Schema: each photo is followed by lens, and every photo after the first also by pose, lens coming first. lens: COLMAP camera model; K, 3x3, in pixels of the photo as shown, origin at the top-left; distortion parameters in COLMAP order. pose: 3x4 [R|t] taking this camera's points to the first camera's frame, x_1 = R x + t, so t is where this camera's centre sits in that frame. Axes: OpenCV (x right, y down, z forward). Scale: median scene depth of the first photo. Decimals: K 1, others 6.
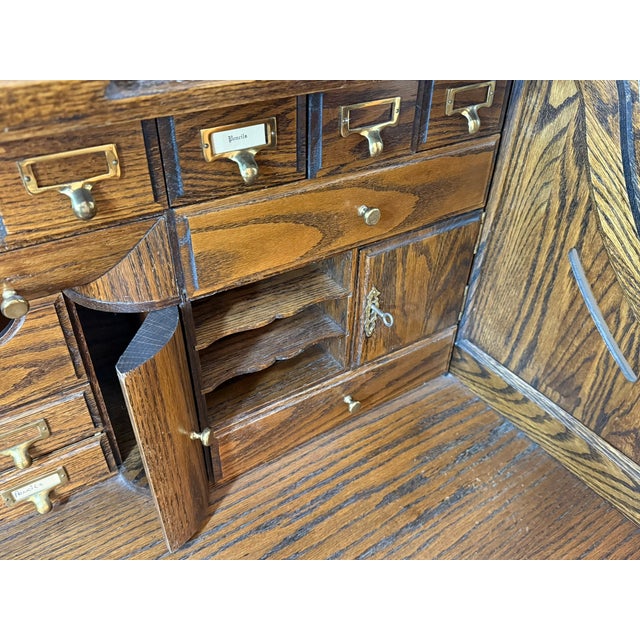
lens RADIAL K [[518.8, 0, 317.4], [0, 518.8, 319.4], [0, 0, 1]] dist [0.012838, -0.037351]
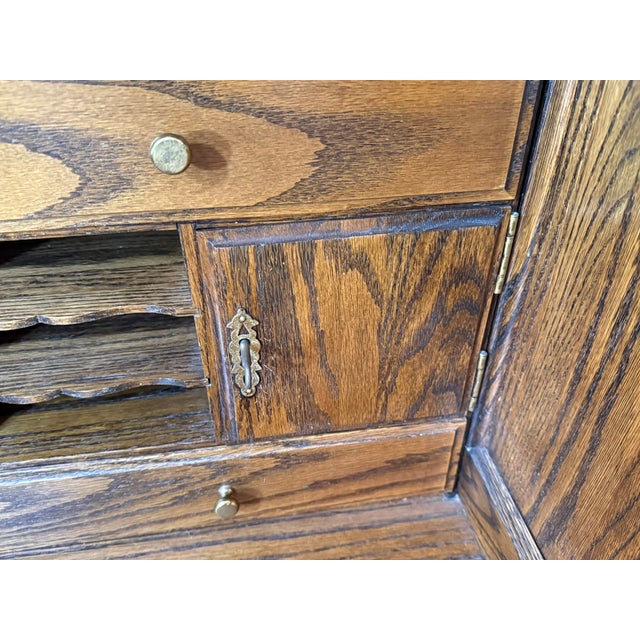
lens RADIAL K [[551.1, 0, 320.6], [0, 551.1, 320.1], [0, 0, 1]] dist [0.008425, -0.032310]
pose [[0.921942, 0.219139, -0.319375, 0.344761], [-0.230159, 0.973147, 0.003322, -0.067361], [0.311527, 0.070444, 0.947623, 0.461841]]
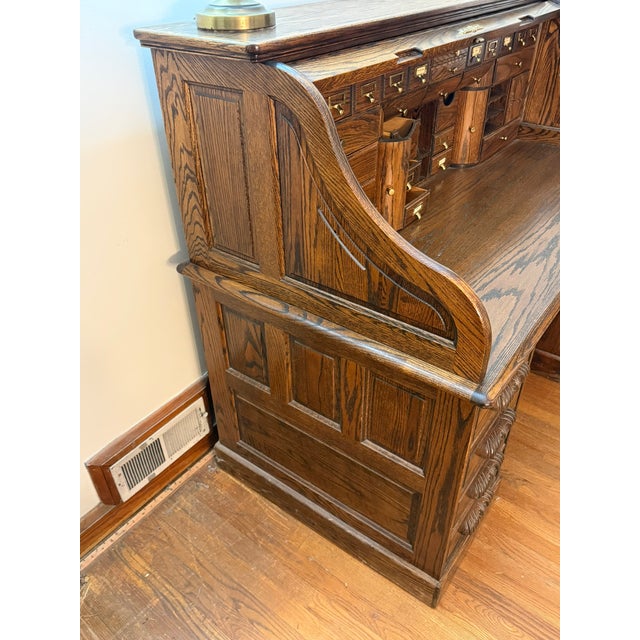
lens RADIAL K [[518.8, 0, 320.0], [0, 518.8, 320.6], [0, 0, 1]] dist [0.012838, -0.037351]
pose [[0.939730, -0.224180, 0.258170, -2.116847], [0.227356, 0.973647, 0.017893, 0.967752], [-0.255378, 0.041882, 0.965934, -1.741942]]
